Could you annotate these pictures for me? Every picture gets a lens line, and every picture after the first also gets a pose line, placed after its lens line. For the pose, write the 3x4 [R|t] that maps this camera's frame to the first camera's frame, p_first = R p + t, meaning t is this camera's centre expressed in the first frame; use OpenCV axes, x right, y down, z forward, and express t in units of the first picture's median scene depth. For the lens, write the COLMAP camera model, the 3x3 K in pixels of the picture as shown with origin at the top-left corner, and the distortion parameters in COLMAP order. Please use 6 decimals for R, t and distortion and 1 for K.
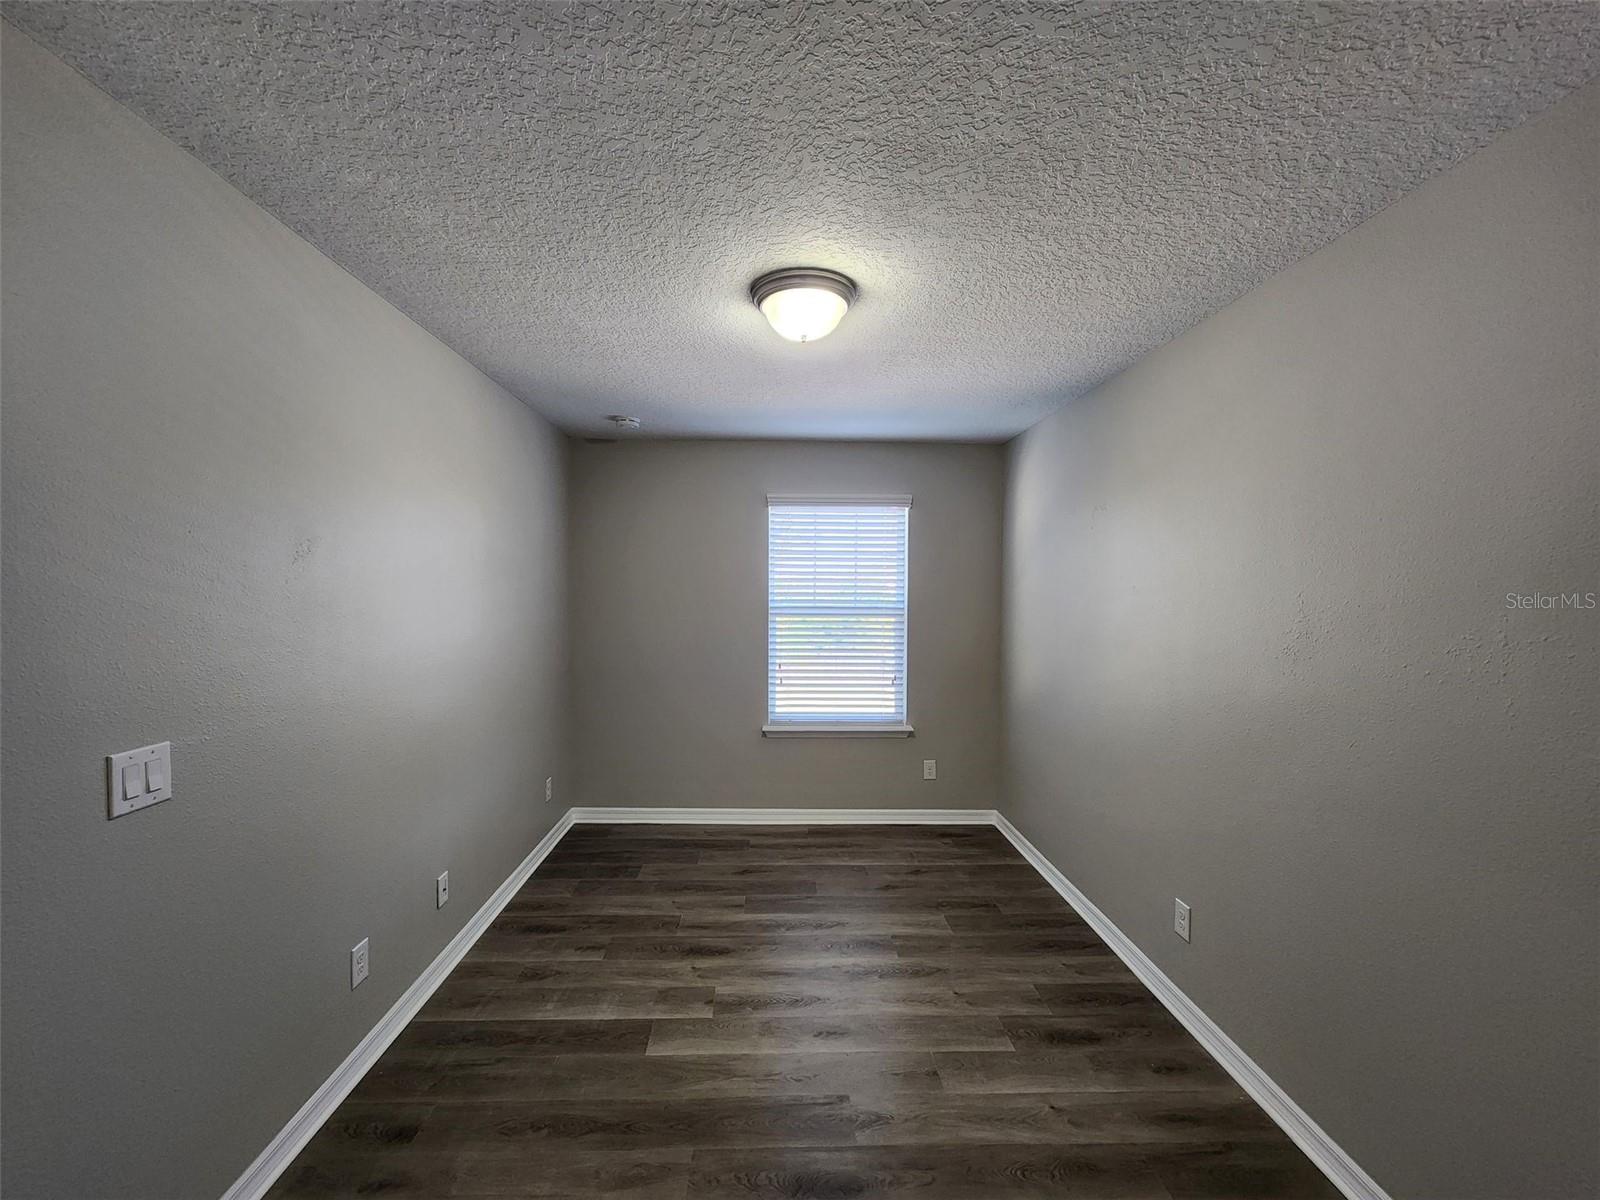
lens RADIAL K [[649.4, 0, 799.4], [0, 649.4, 596.9], [0, 0, 1]] dist [0.003488, -0.000790]
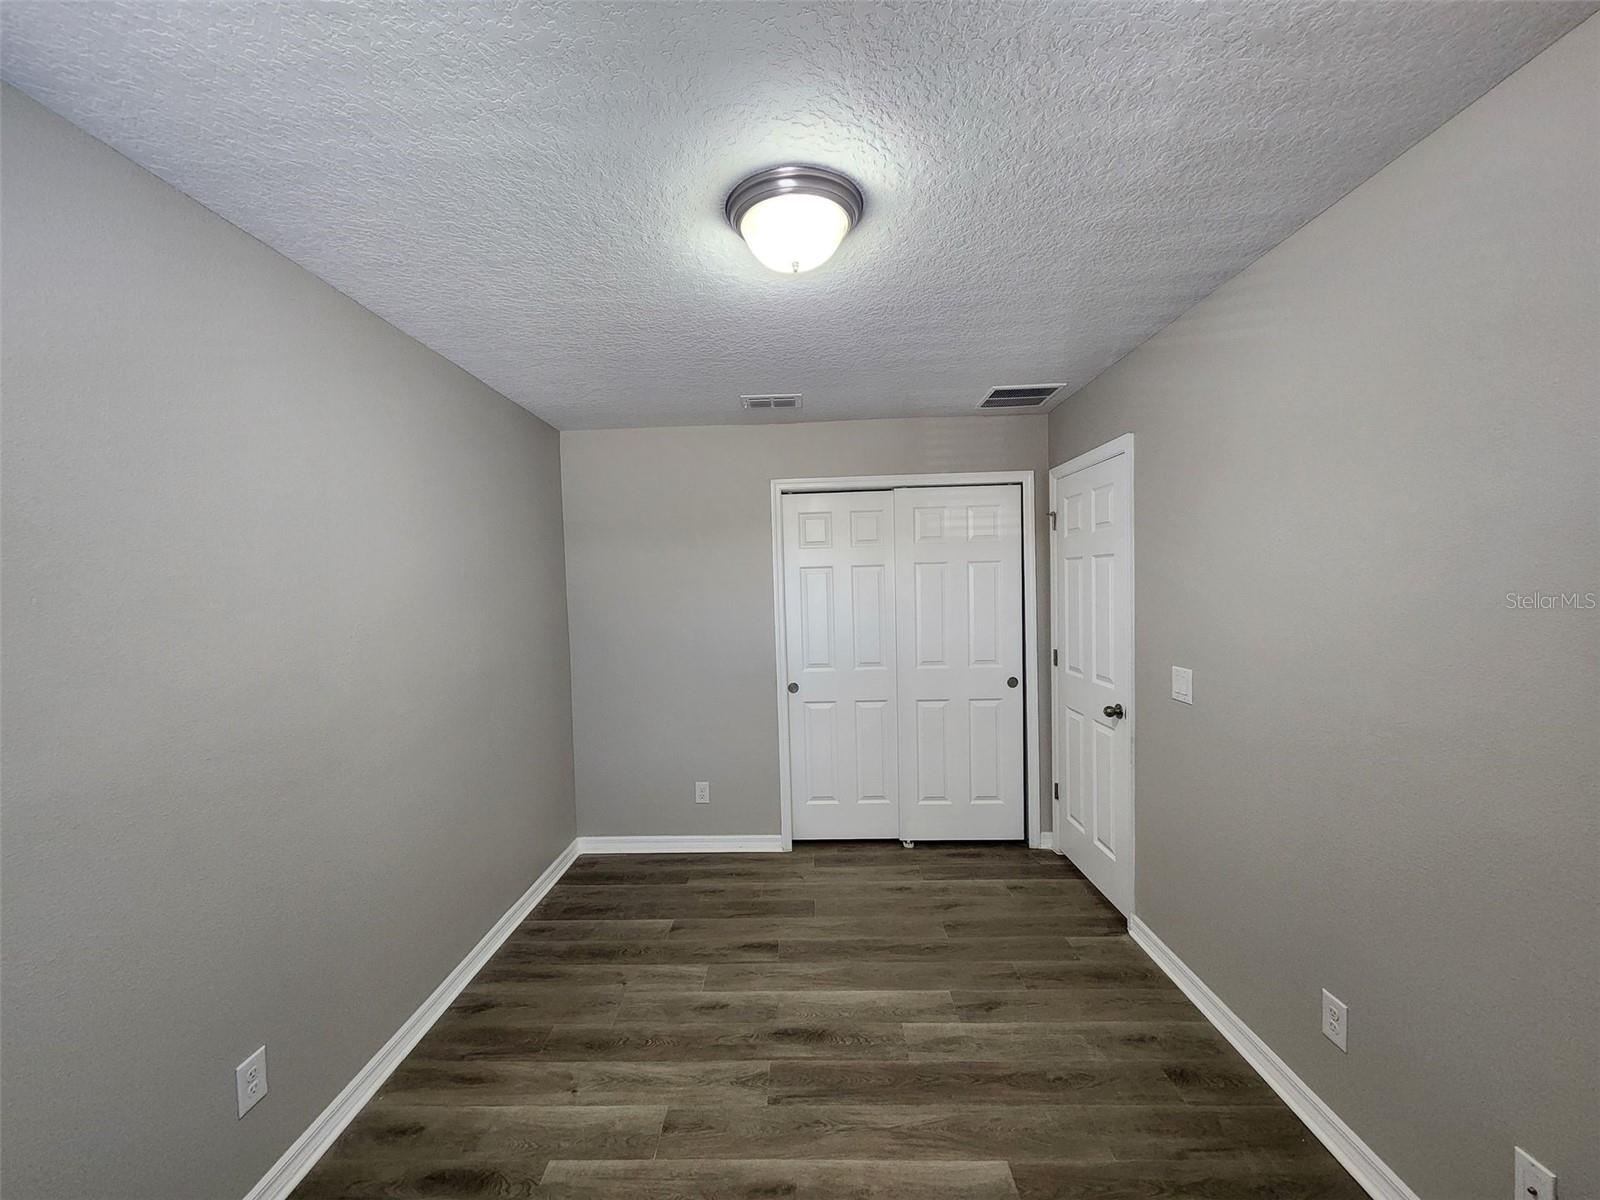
lens RADIAL K [[649.4, 0, 803.0], [0, 649.4, 596.4], [0, 0, 1]] dist [0.003488, -0.000790]
pose [[-0.998572, 0.014581, 0.051400, -0.039351], [0.016186, 0.999390, 0.030942, -0.029199], [-0.050917, 0.031730, -0.998199, 1.975391]]
